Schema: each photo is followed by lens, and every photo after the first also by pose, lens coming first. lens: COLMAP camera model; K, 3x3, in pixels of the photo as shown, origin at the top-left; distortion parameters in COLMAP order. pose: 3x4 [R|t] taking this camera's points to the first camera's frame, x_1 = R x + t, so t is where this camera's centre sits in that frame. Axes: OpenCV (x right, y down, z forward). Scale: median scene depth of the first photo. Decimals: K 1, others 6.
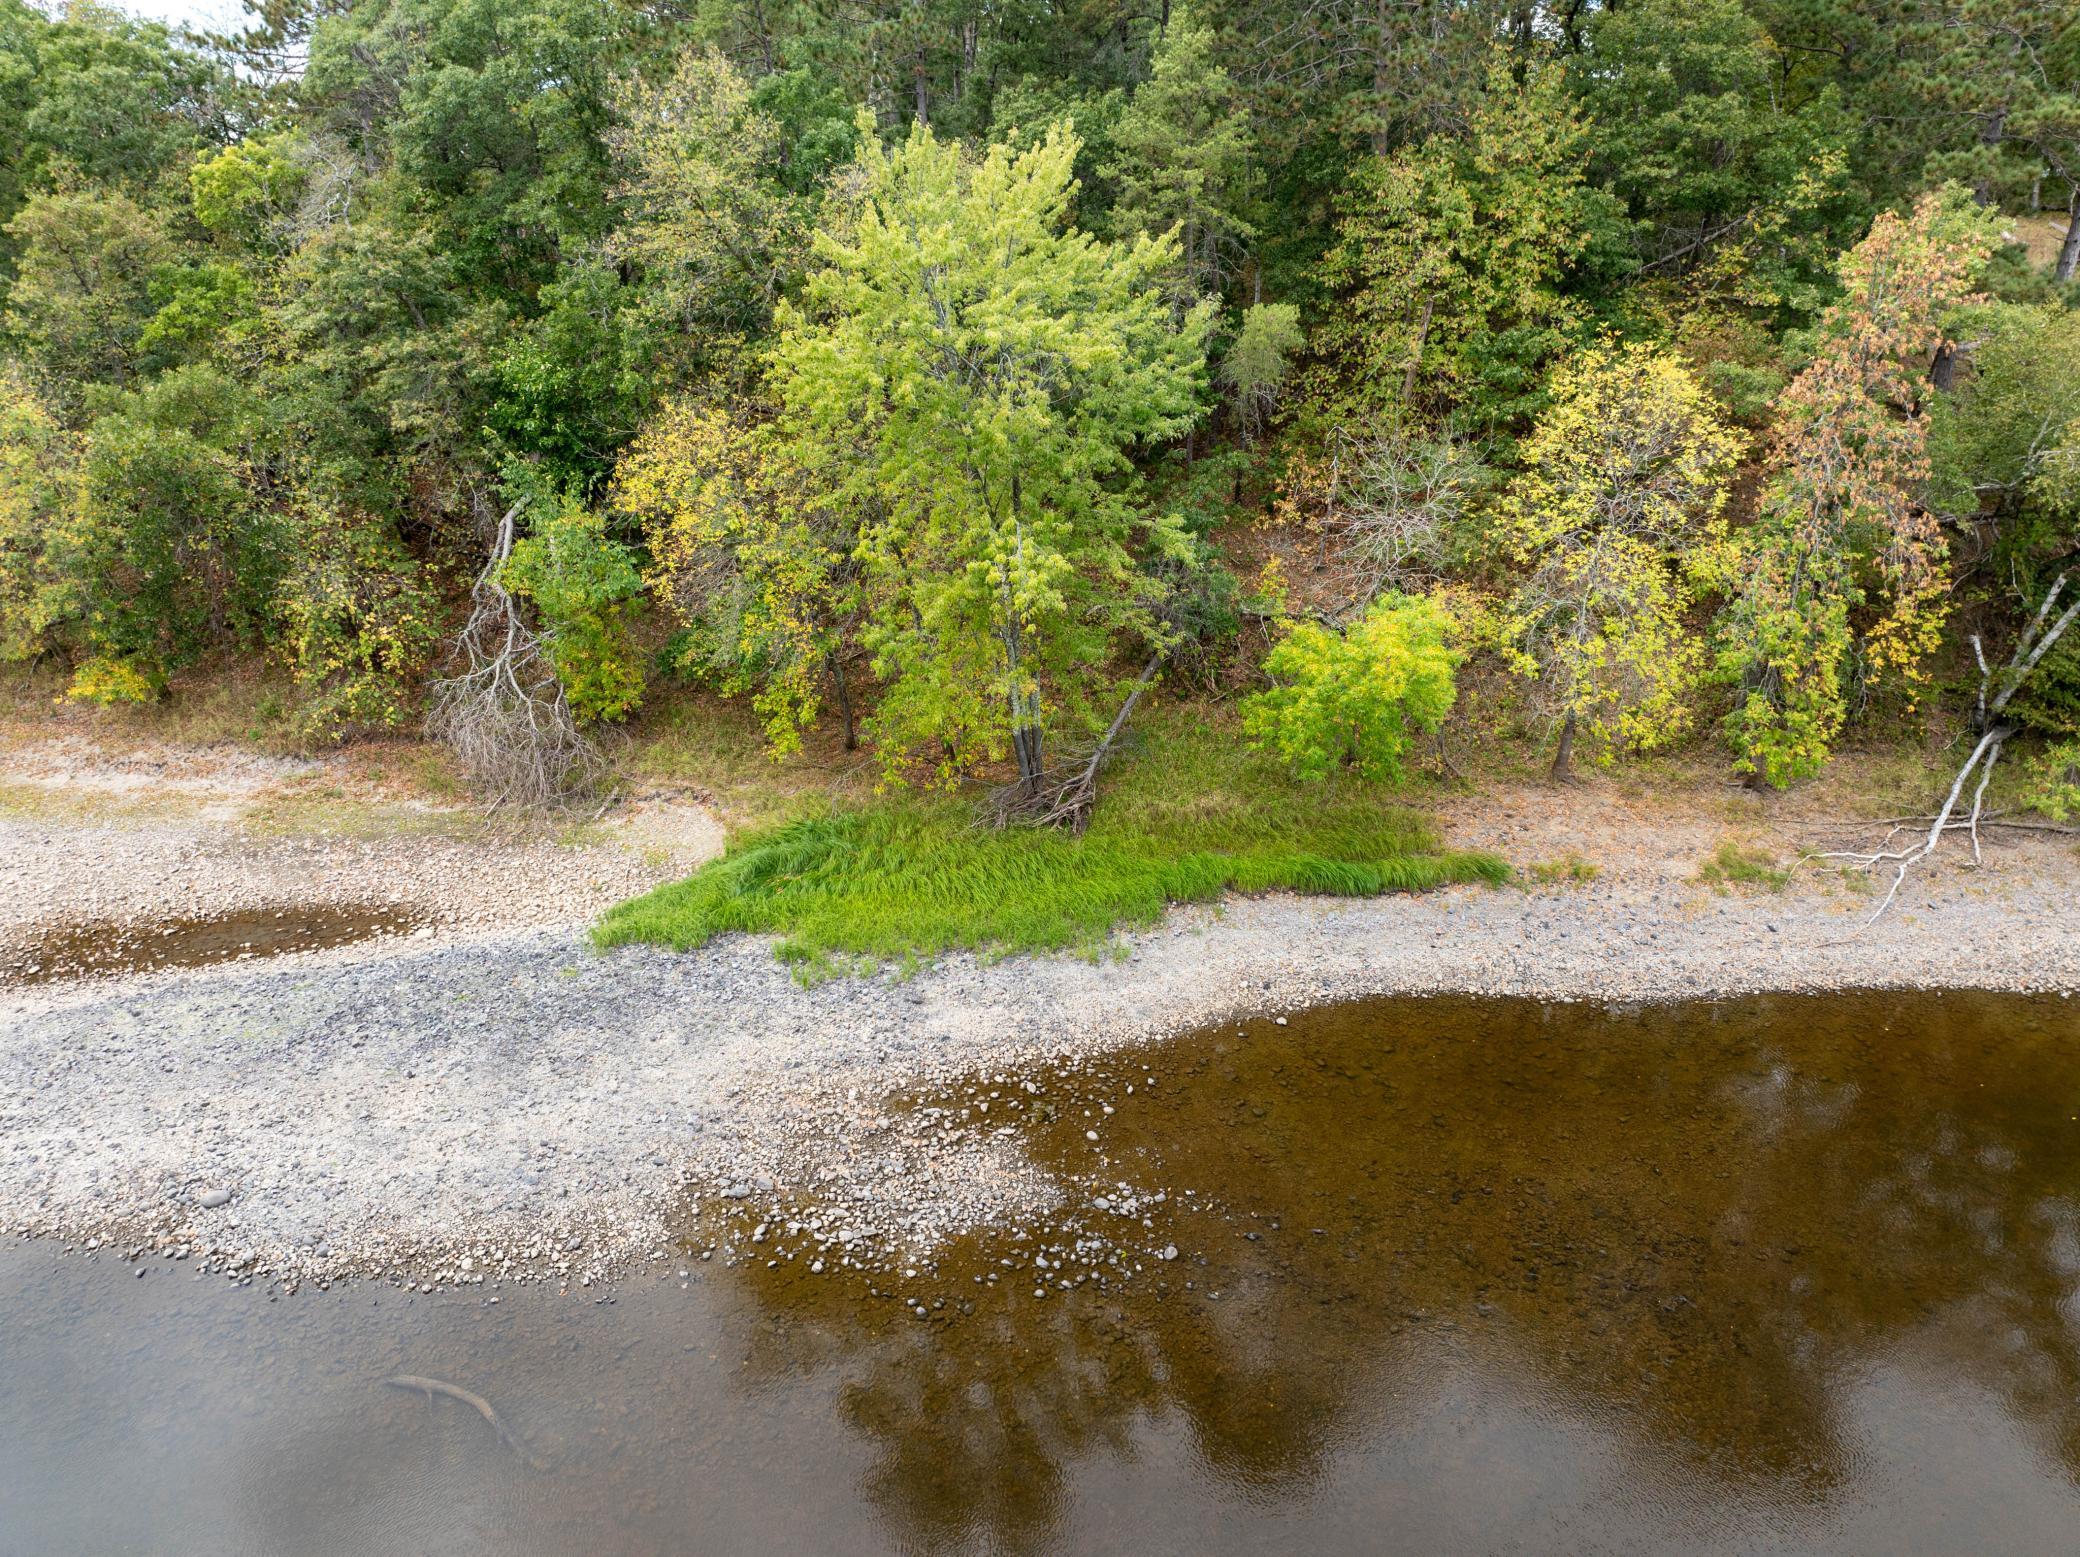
lens RADIAL K [[1467.0, 0, 1041.6], [0, 1467.0, 777.4], [0, 0, 1]] dist [-0.041392, 0.015724]
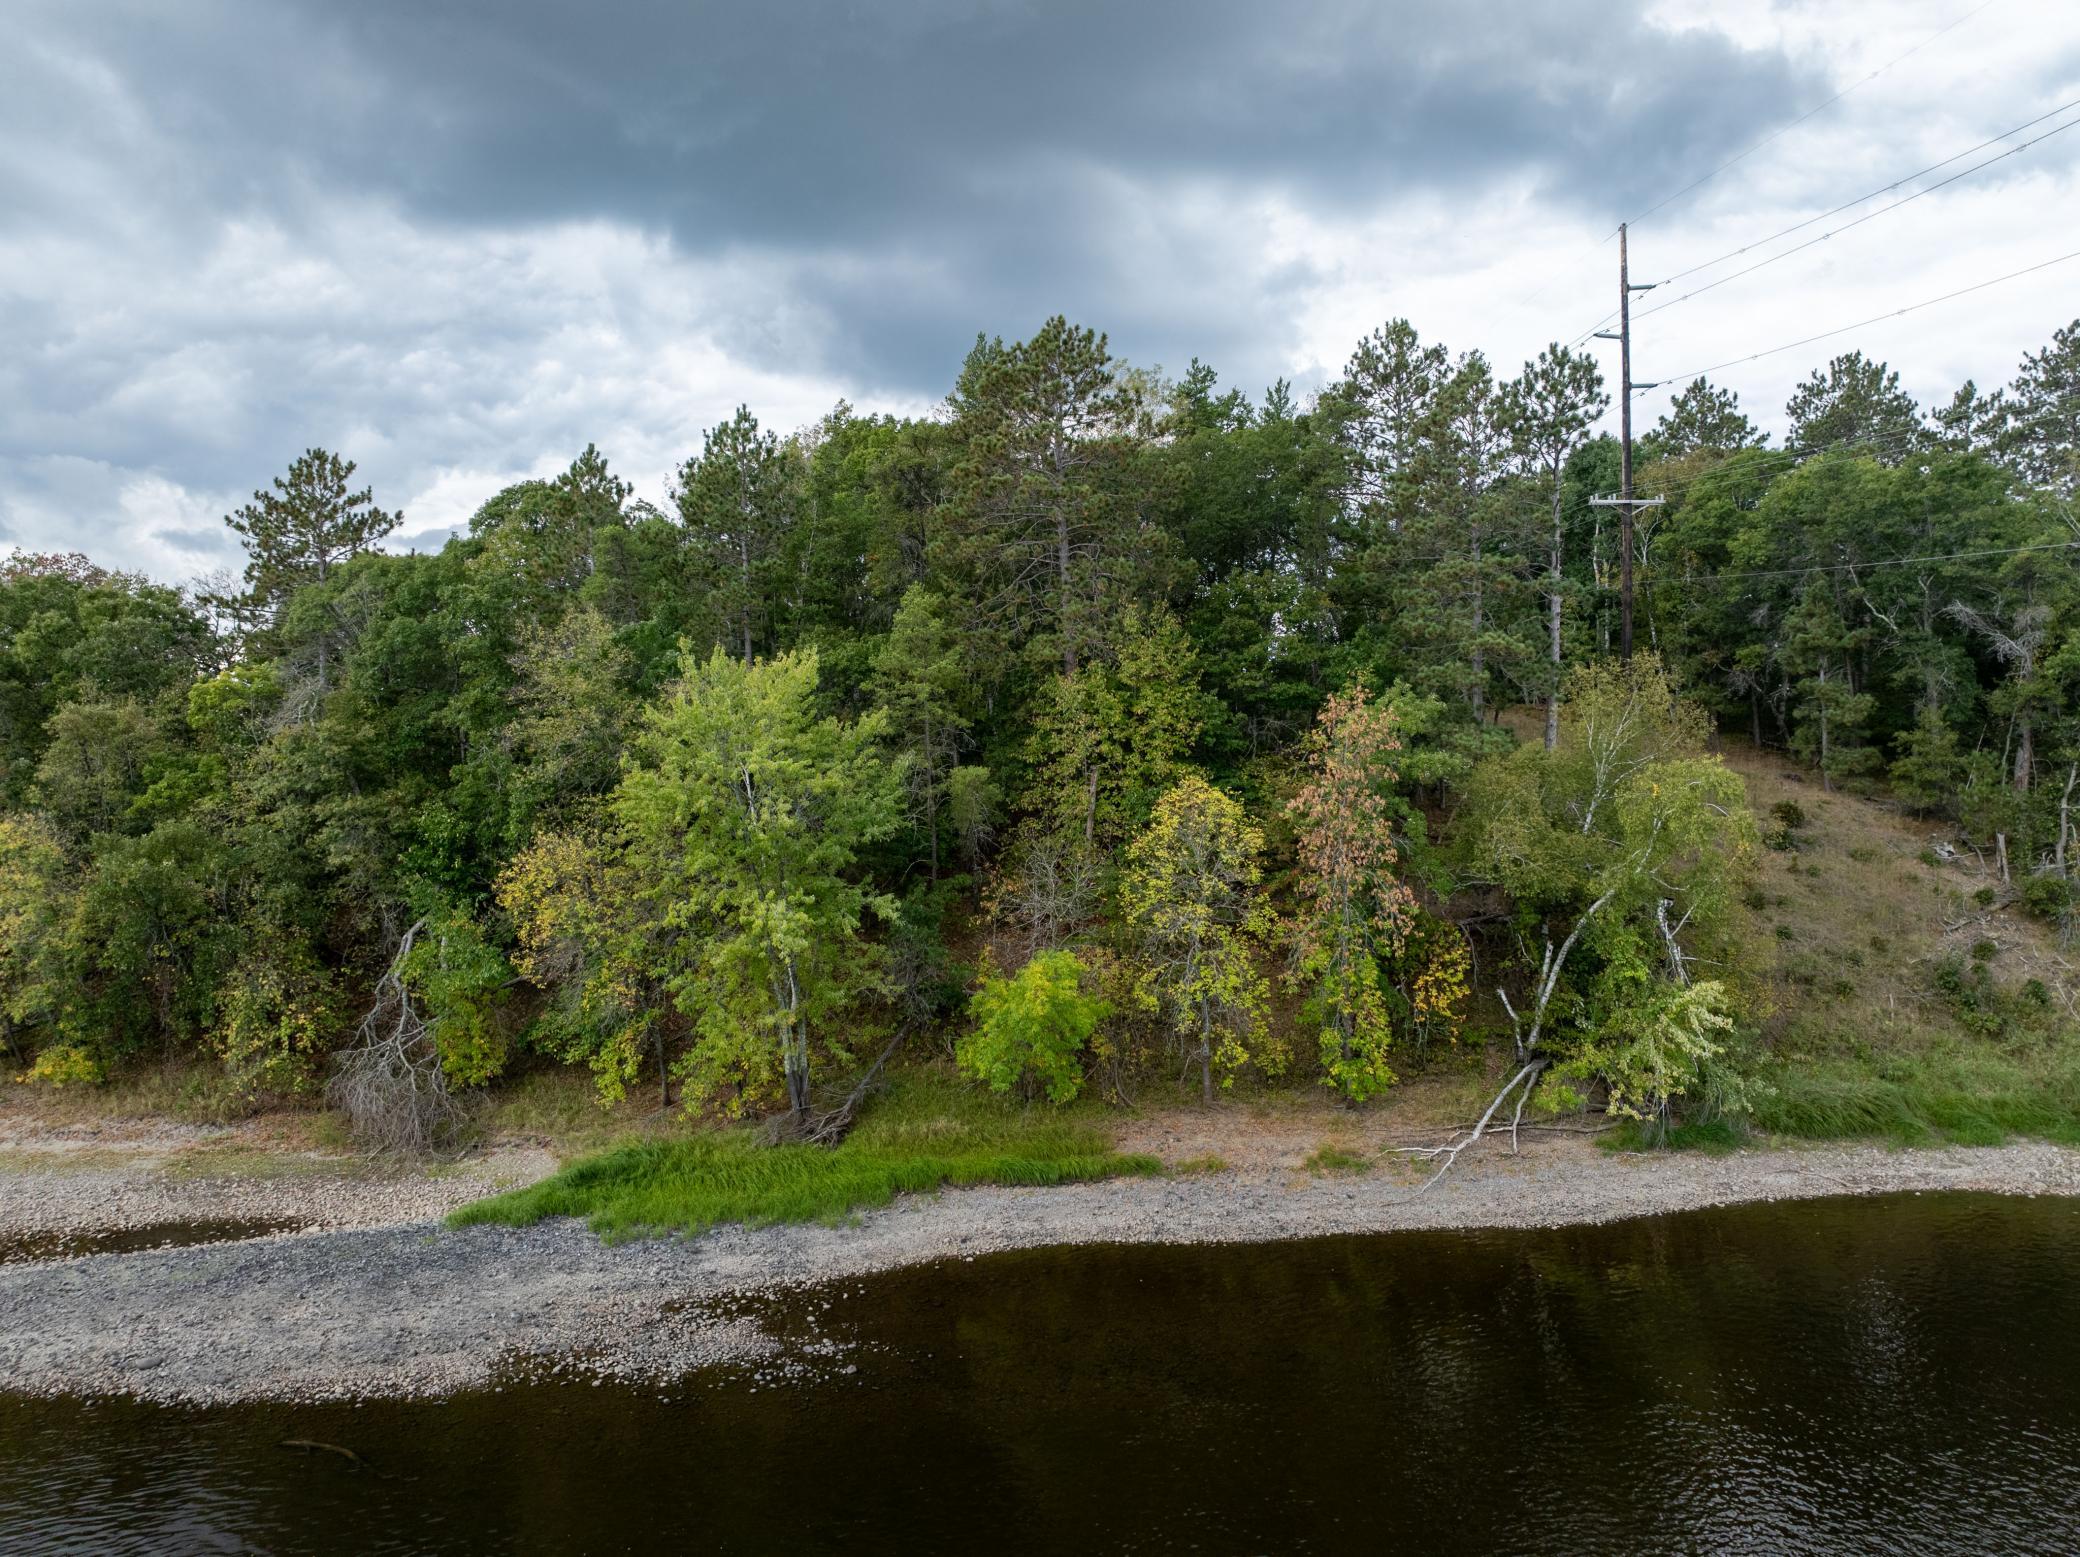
lens RADIAL K [[1467.0, 0, 1041.5], [0, 1467.0, 783.1], [0, 0, 1]] dist [-0.041392, 0.015724]
pose [[0.996816, -0.007853, 0.079353, 0.109240], [0.034809, 0.938169, -0.344422, 0.189644], [-0.071742, 0.346088, 0.935455, -0.351392]]
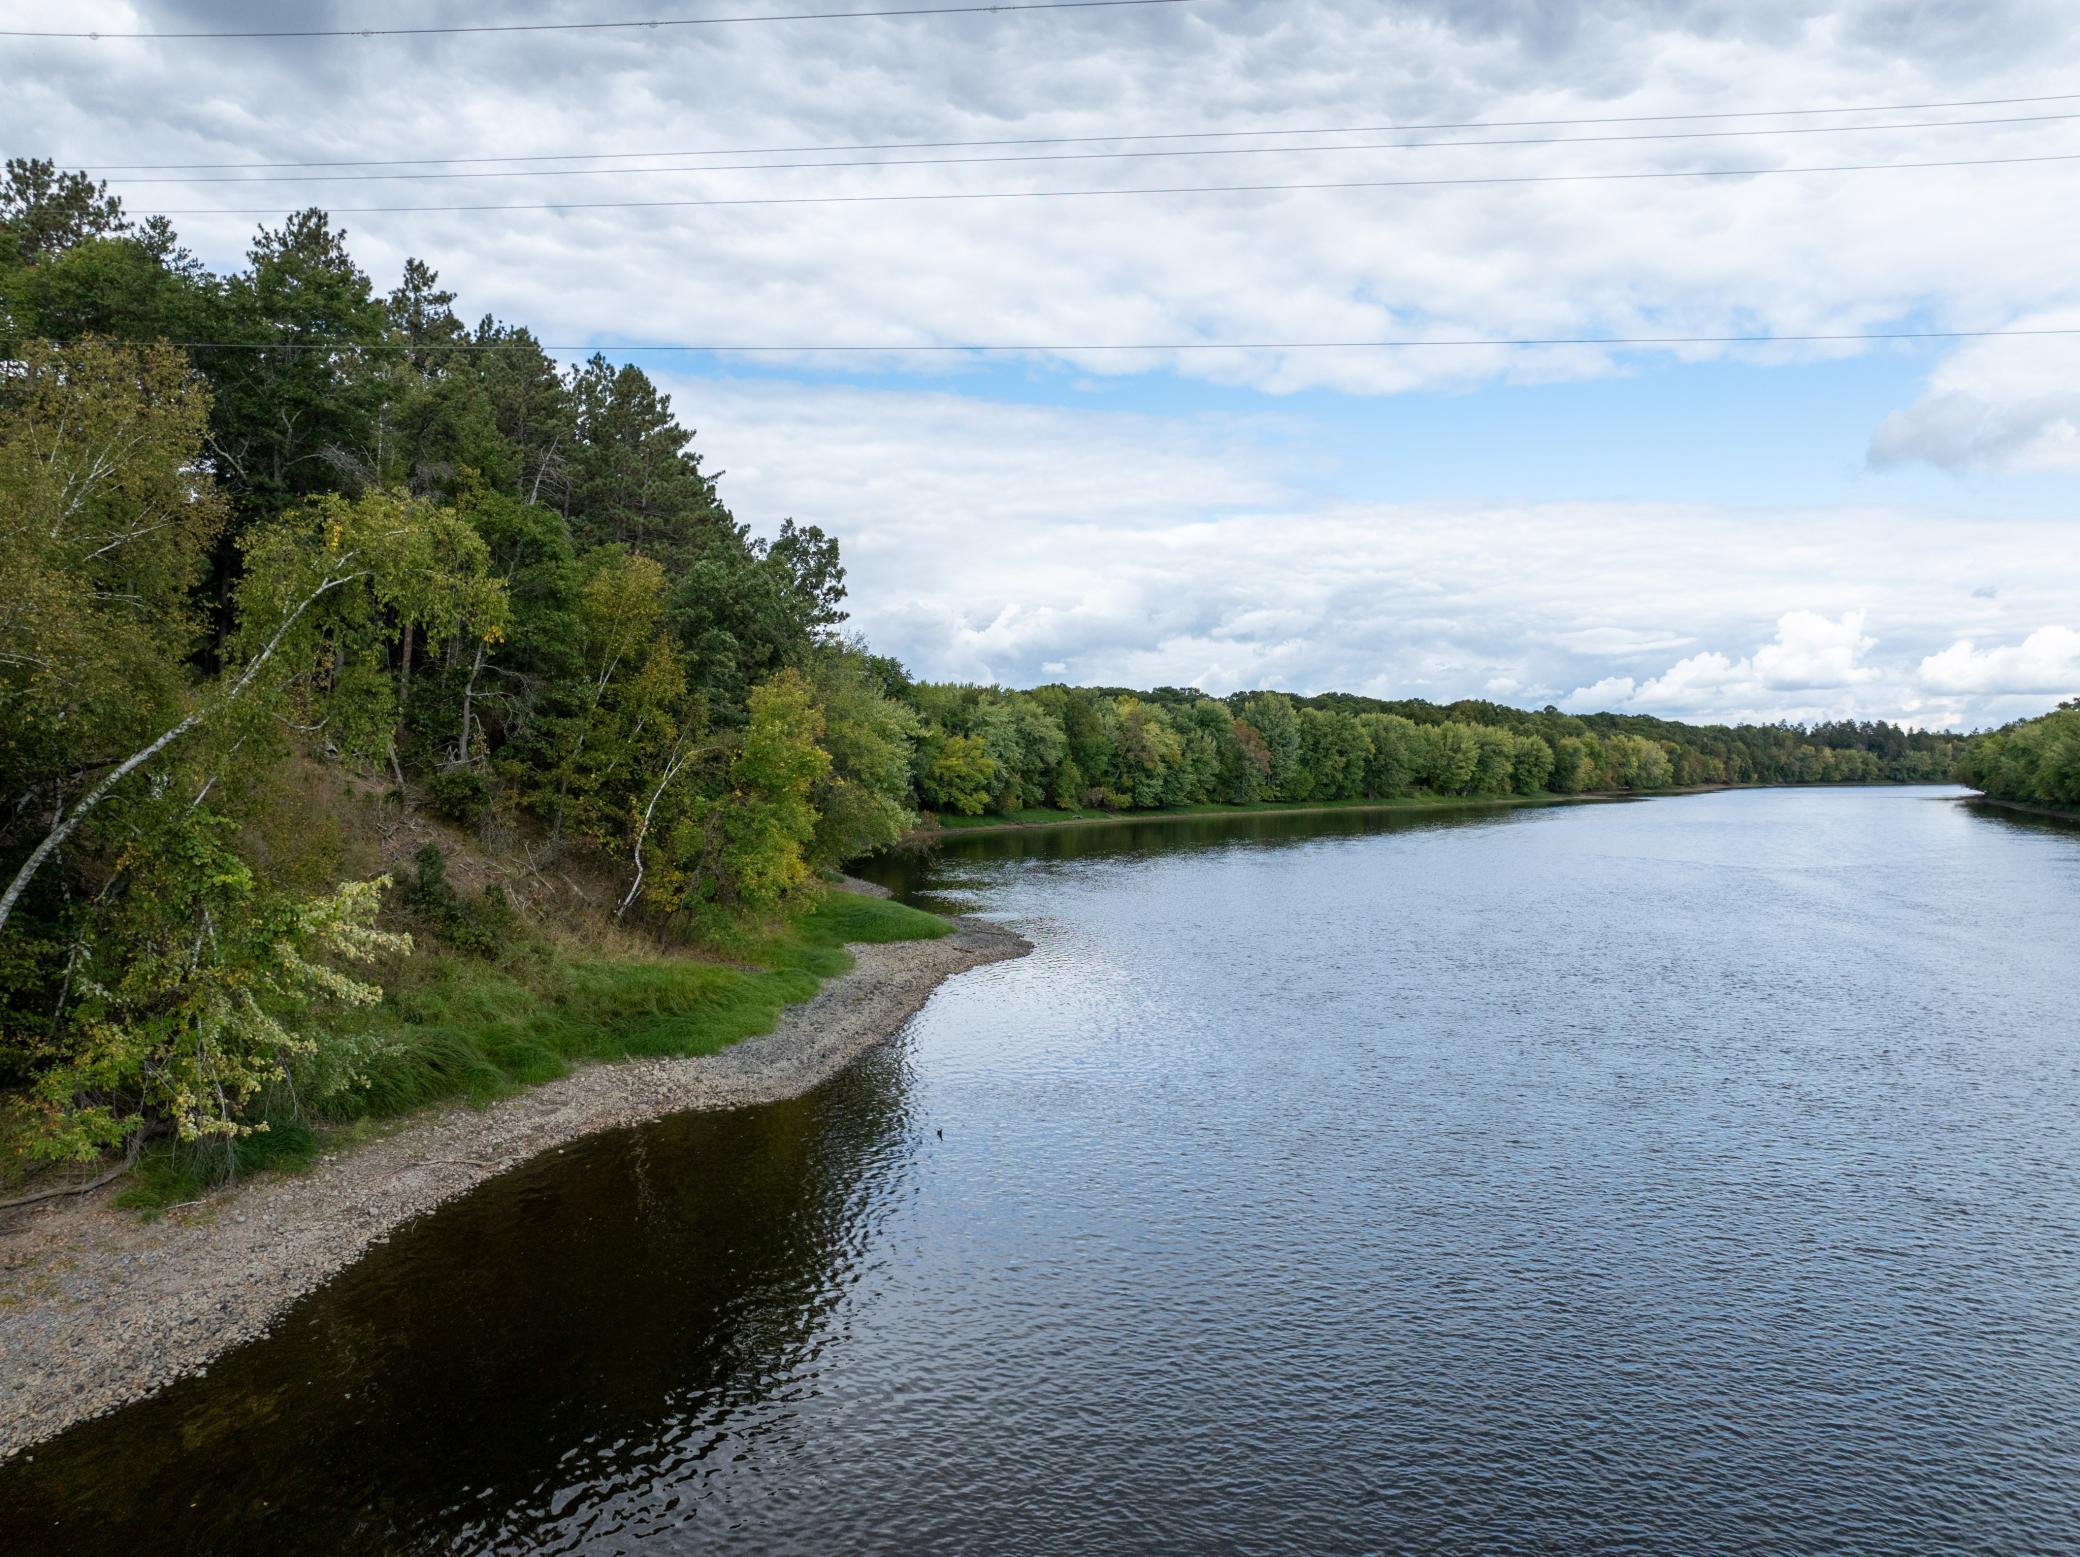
lens RADIAL K [[1467.0, 0, 1040.1], [0, 1467.0, 766.5], [0, 0, 1]] dist [-0.041392, 0.015724]
pose [[0.225482, 0.004049, 0.974239, 0.118527], [0.345221, 0.934774, -0.083785, 0.067988], [-0.911033, 0.355220, 0.209377, 0.349774]]
